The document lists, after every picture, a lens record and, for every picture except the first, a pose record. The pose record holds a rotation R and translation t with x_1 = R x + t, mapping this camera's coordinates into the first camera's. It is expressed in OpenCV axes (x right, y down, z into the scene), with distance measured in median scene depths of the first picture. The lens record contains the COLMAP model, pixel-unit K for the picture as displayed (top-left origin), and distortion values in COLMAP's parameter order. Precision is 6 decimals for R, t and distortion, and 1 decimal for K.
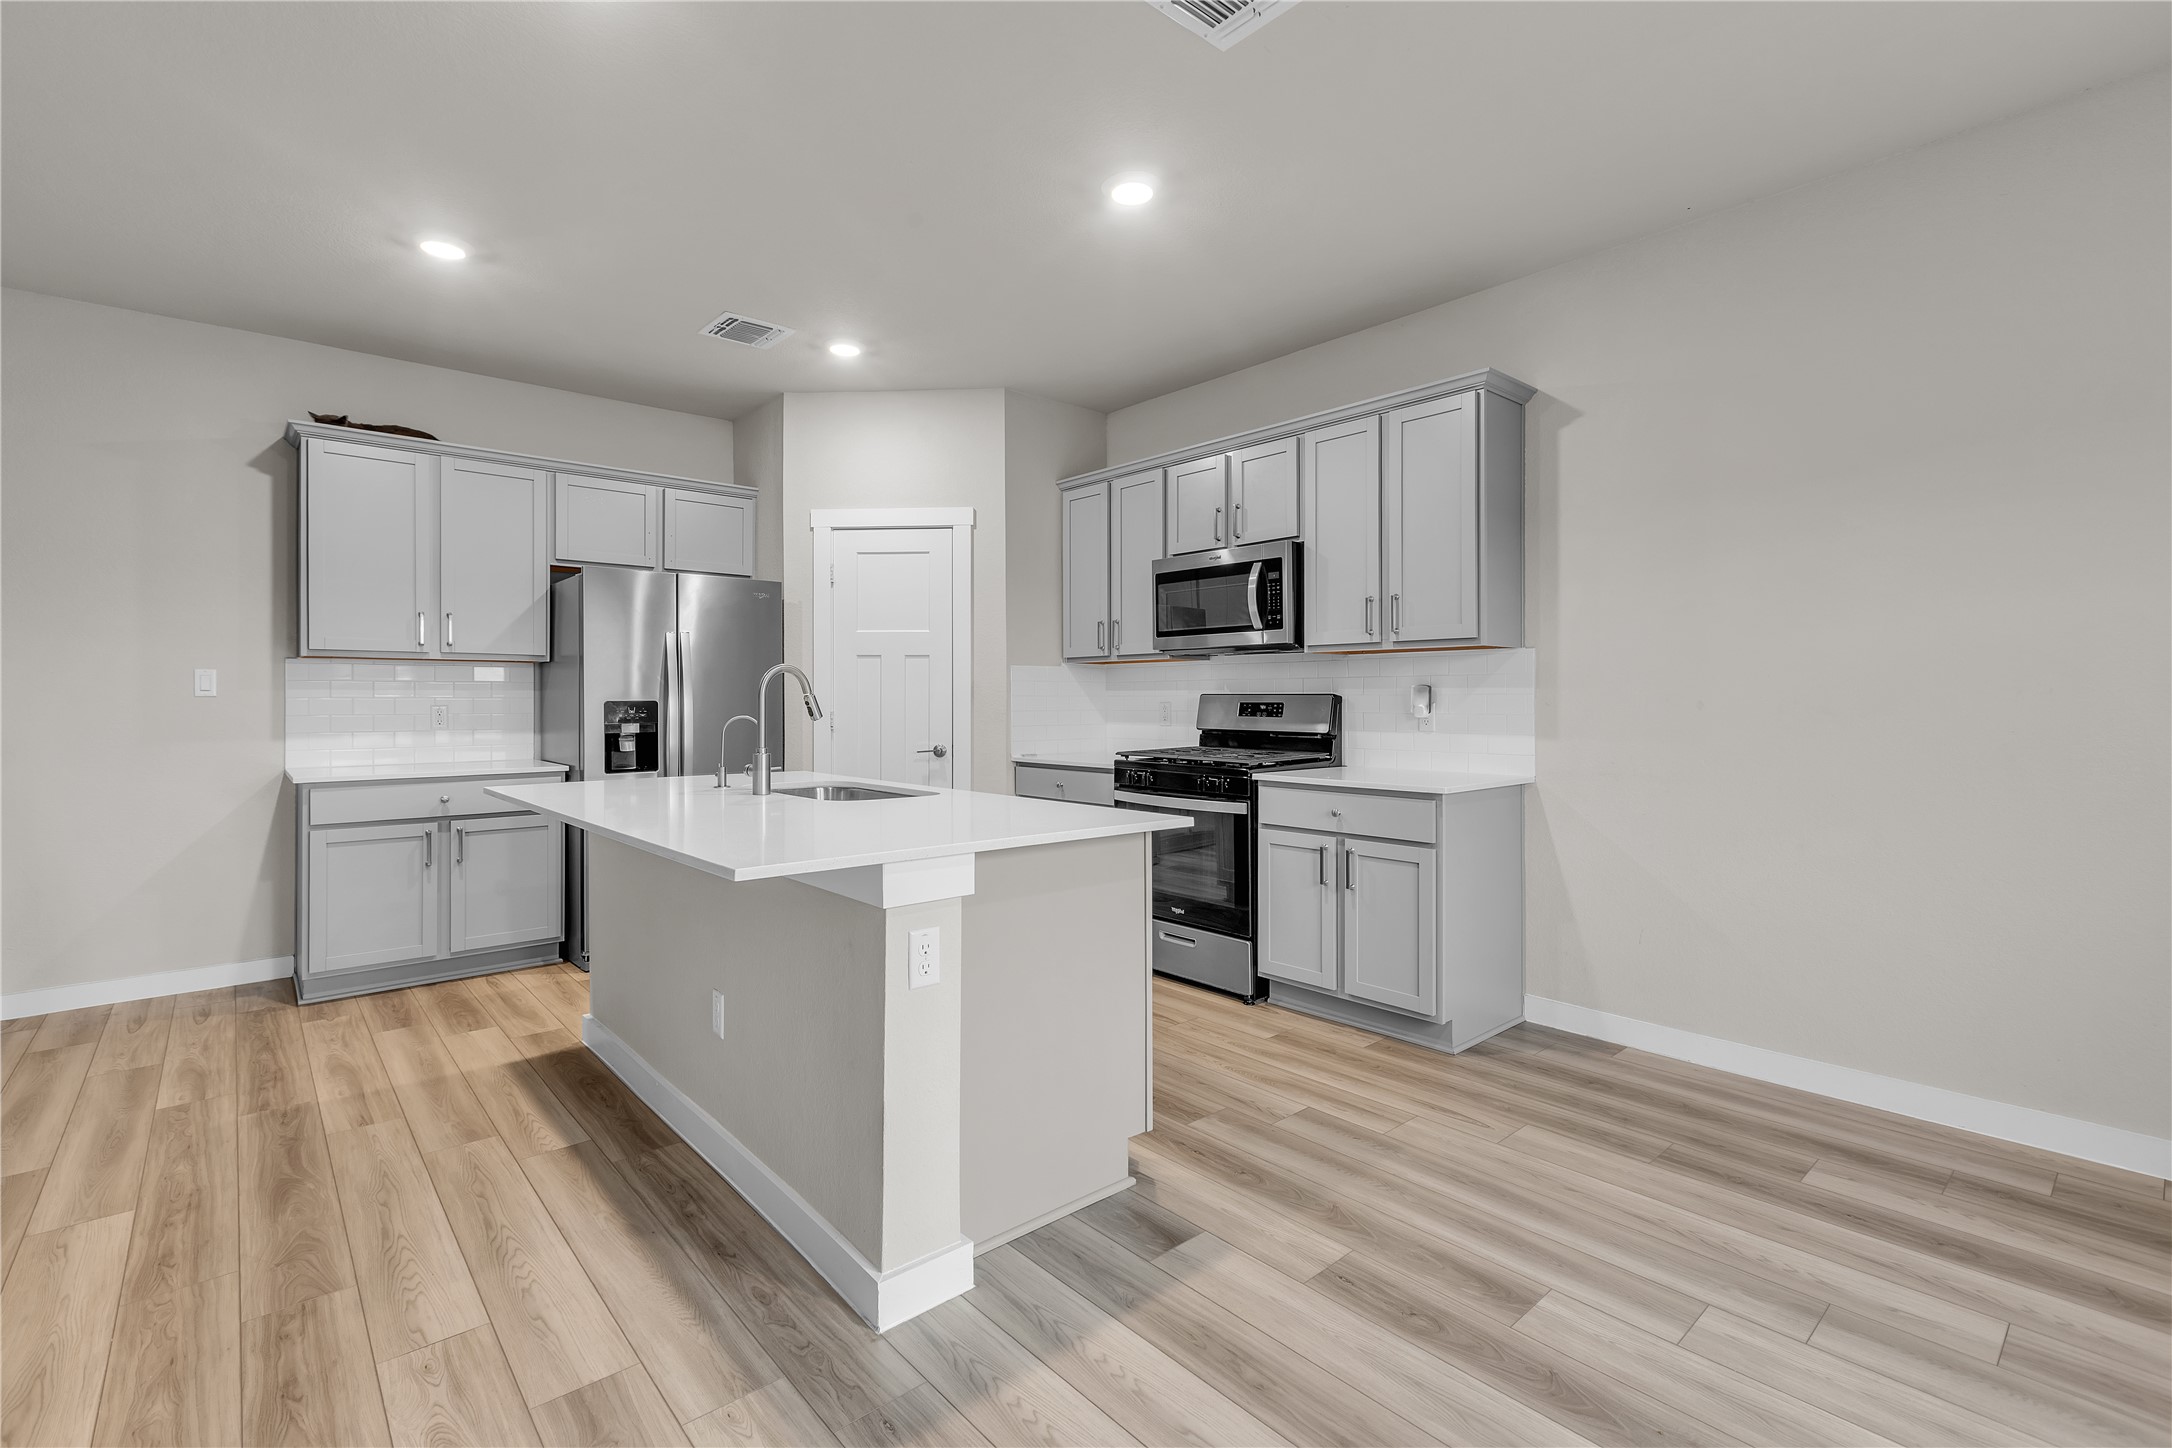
lens RADIAL K [[972.9, 0, 1088.2], [0, 972.9, 692.4], [0, 0, 1]] dist [0.001726, -0.000051]
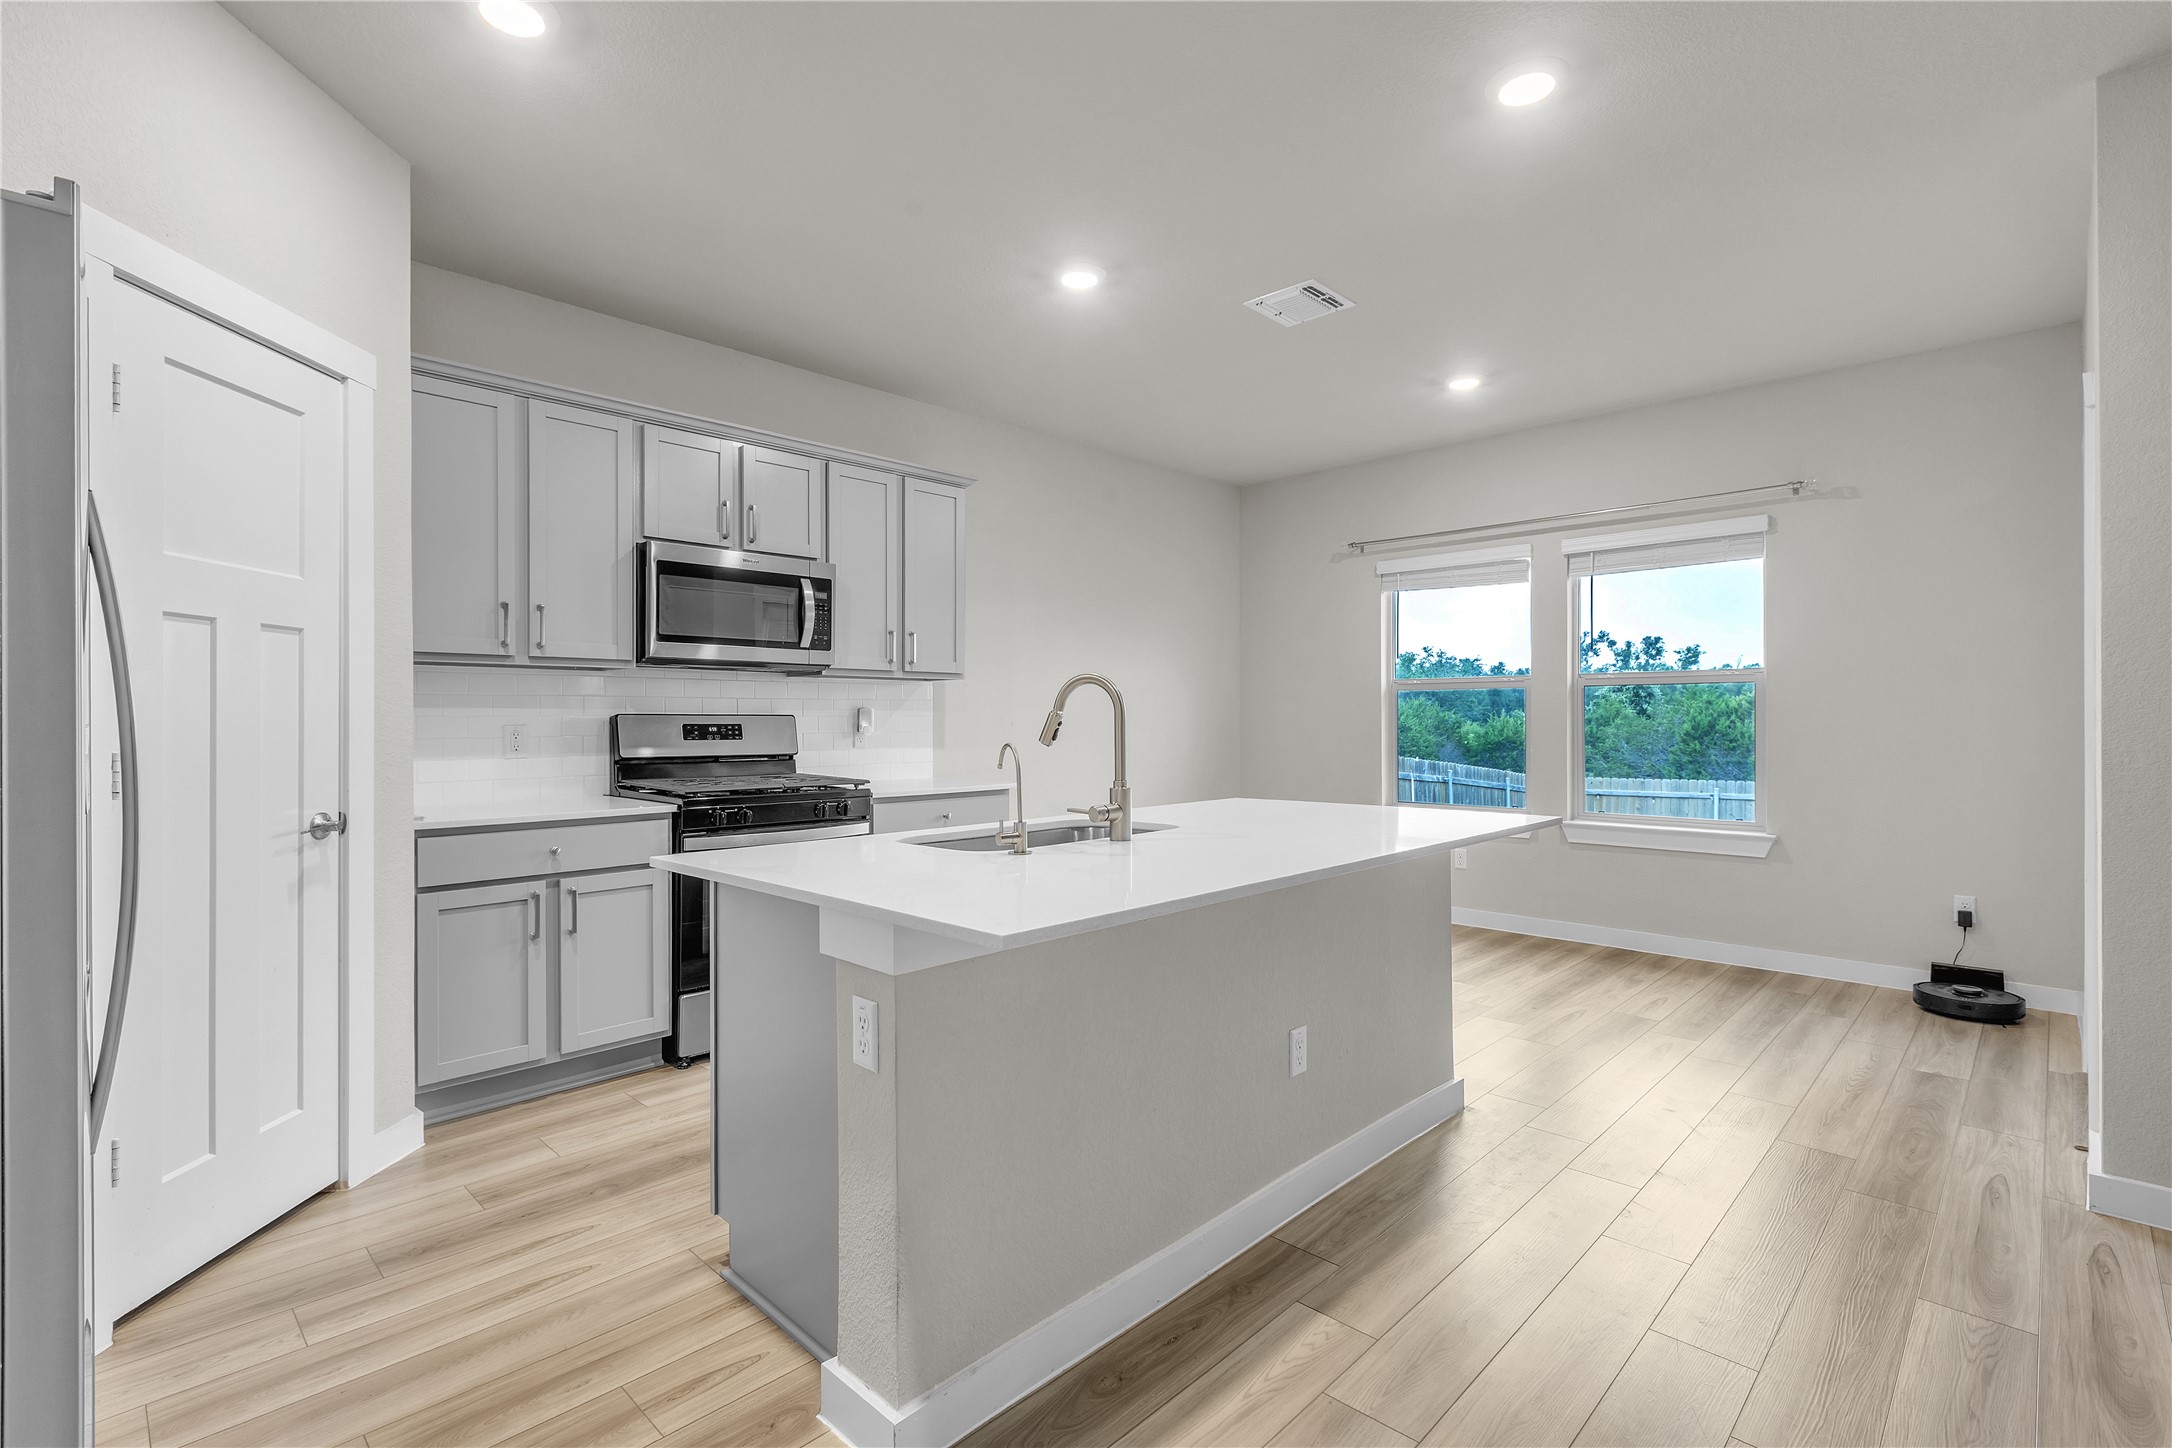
lens RADIAL K [[995.6, 0, 1082.0], [0, 995.6, 705.9], [0, 0, 1]] dist [0.001514, 0.000367]
pose [[-0.076087, 0.014037, 0.997002, -0.797714], [-0.003922, 0.999889, -0.014377, 0.006023], [-0.997093, -0.005005, -0.076024, 0.768466]]
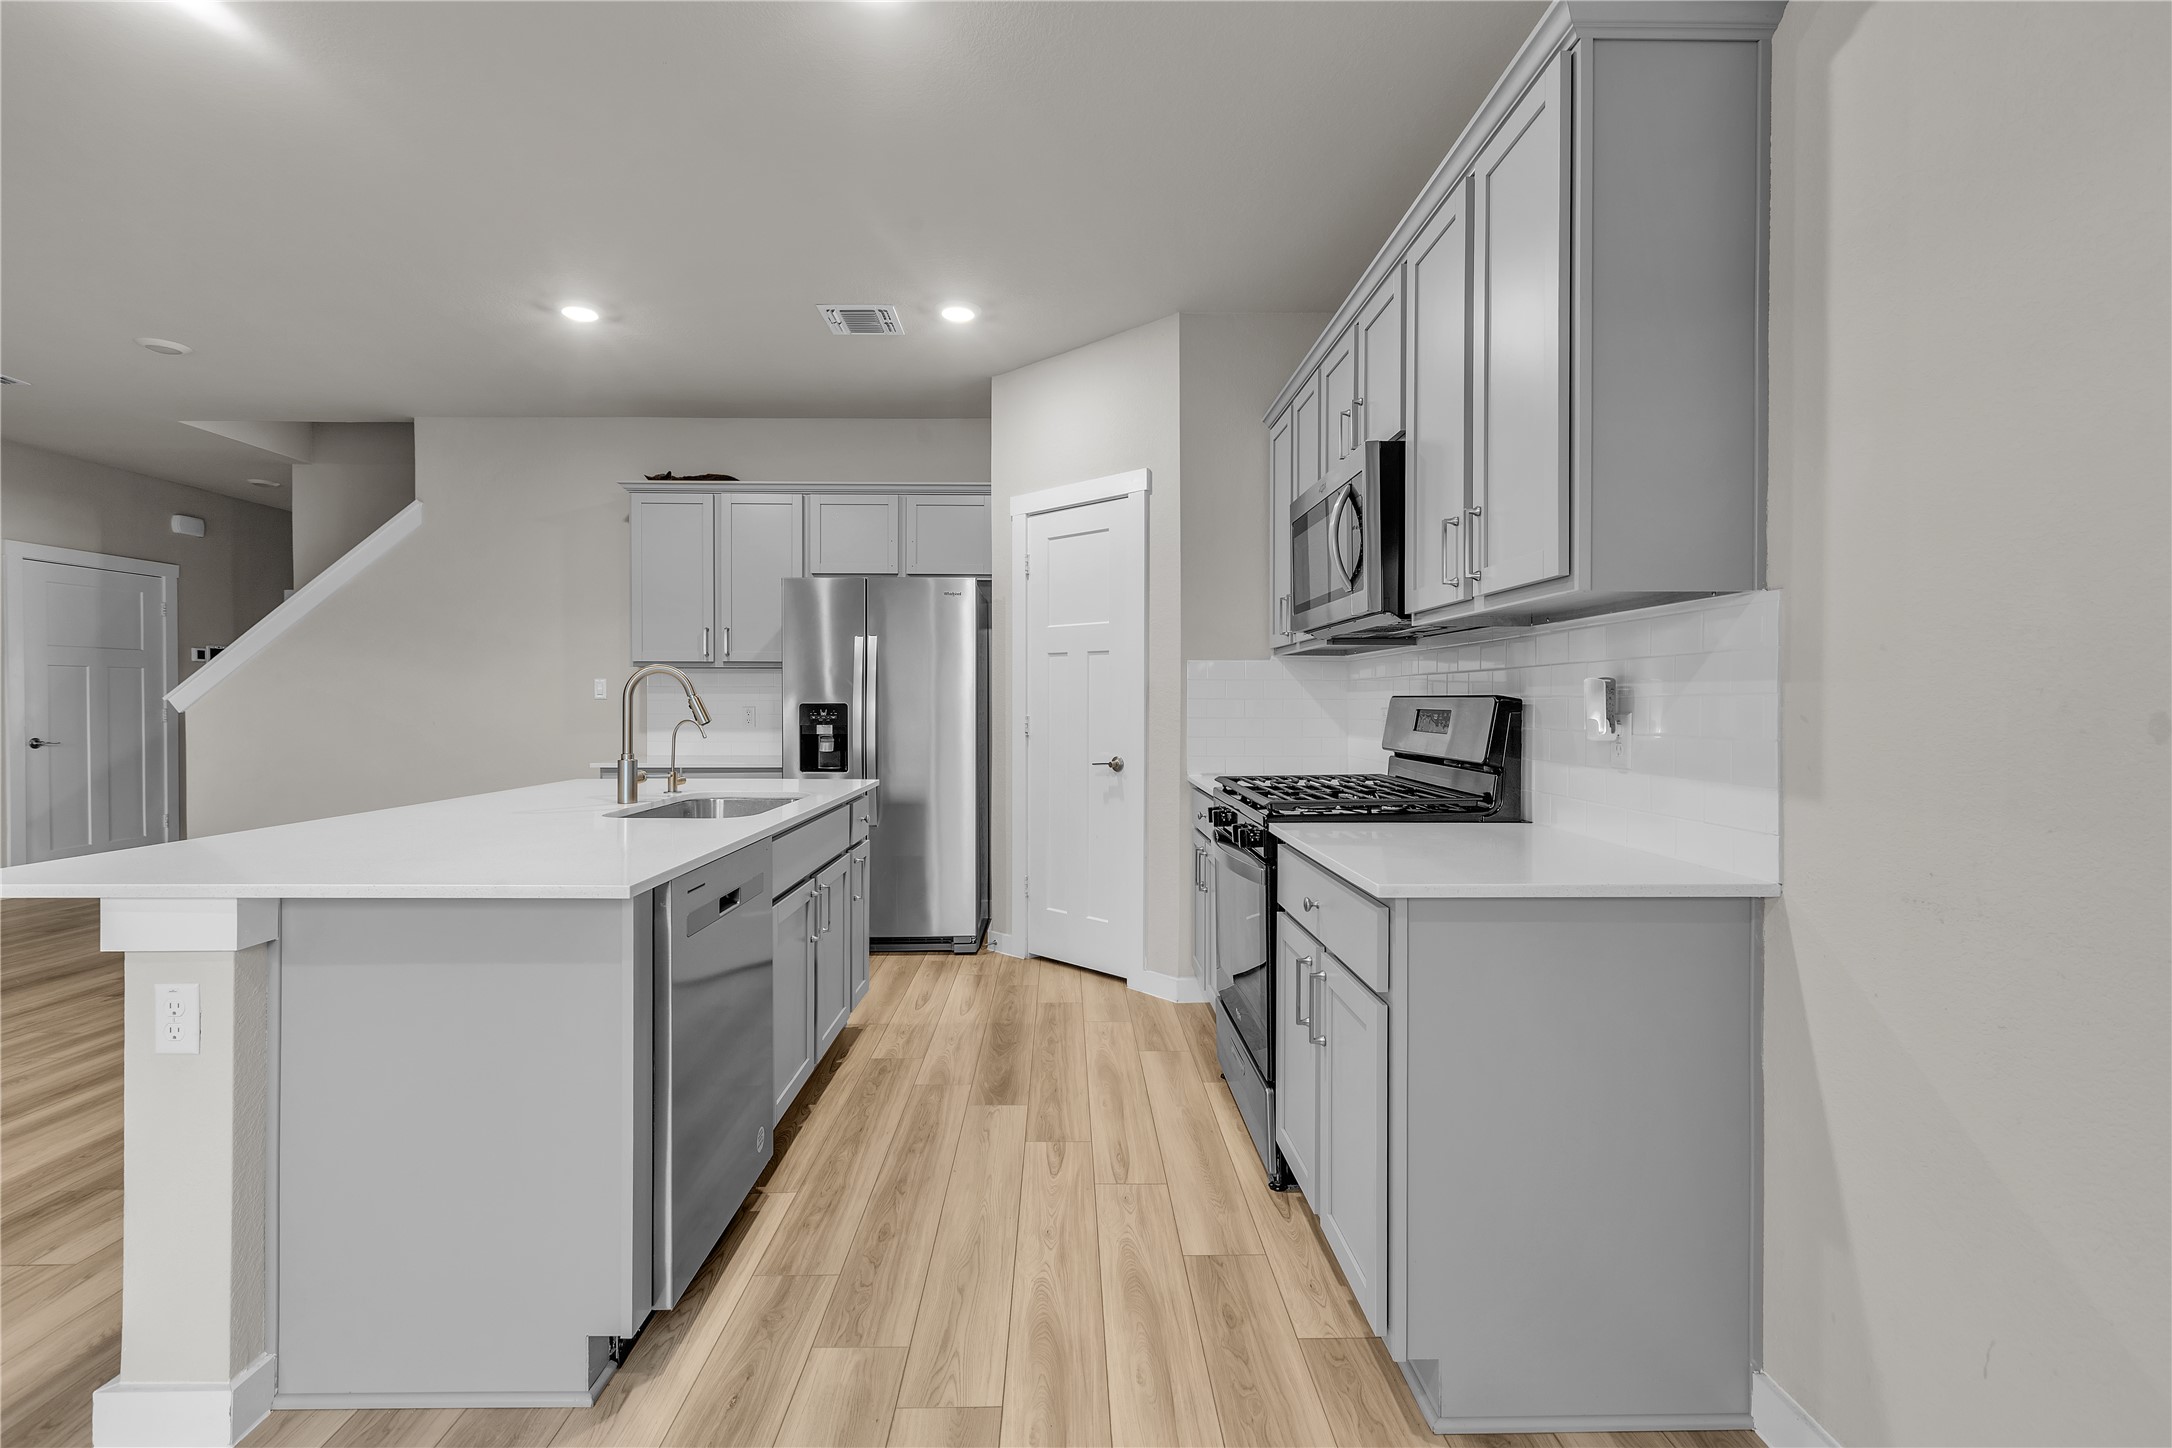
lens RADIAL K [[971.6, 0, 1080.1], [0, 971.6, 701.7], [0, 0, 1]] dist [-0.000277, 0.001403]
pose [[0.761424, 0.002441, -0.648250, 0.430209], [0.001869, 0.999980, 0.005960, 0.001191], [0.648252, -0.005750, 0.761405, 0.398911]]
